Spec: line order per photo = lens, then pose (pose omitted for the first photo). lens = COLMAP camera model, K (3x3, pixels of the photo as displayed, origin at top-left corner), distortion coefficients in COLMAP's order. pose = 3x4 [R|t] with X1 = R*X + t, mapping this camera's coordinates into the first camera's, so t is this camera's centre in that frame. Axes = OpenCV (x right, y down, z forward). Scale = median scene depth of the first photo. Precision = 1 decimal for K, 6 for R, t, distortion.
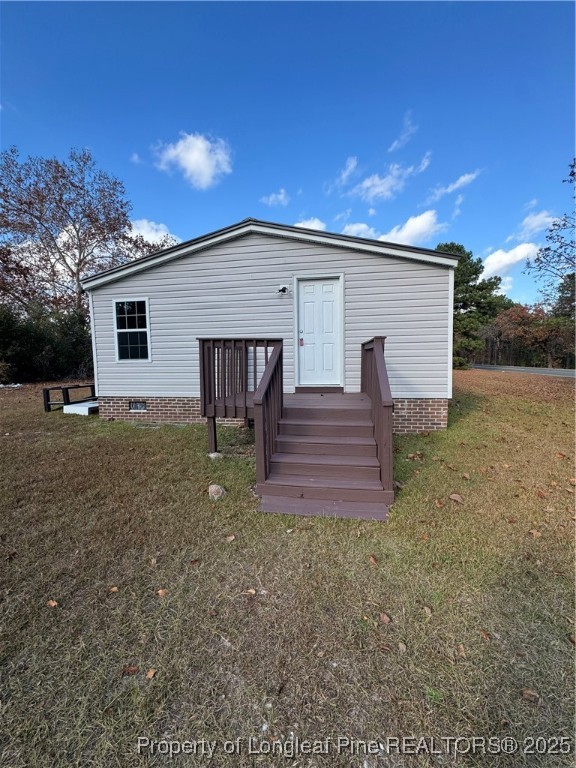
lens RADIAL K [[306.5, 0, 291.3], [0, 306.5, 385.7], [0, 0, 1]] dist [0.001544, 0.000122]
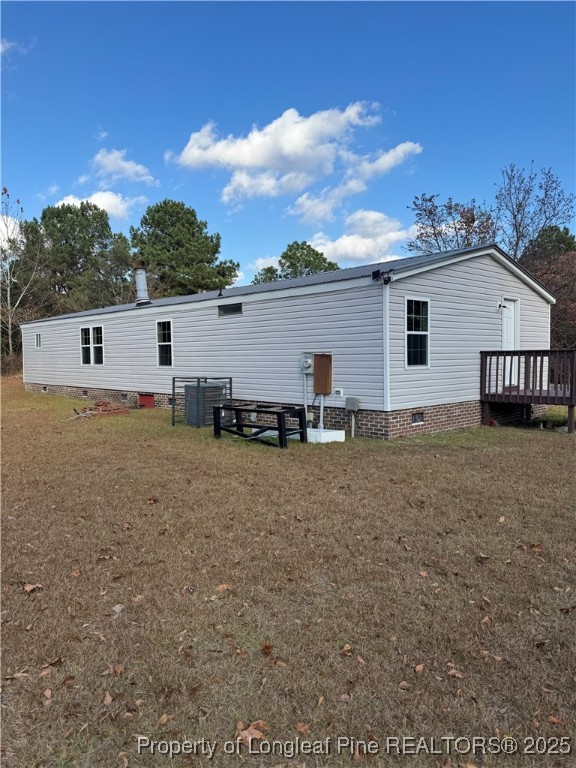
lens RADIAL K [[536.2, 0, 288.0], [0, 536.2, 384.0], [0, 0, 1]] dist [0.115500, -0.097698]
pose [[0.595273, -0.033458, 0.802827, -2.005769], [0.074101, 0.997161, -0.013387, -0.039029], [-0.800099, 0.067459, 0.596062, 0.375880]]
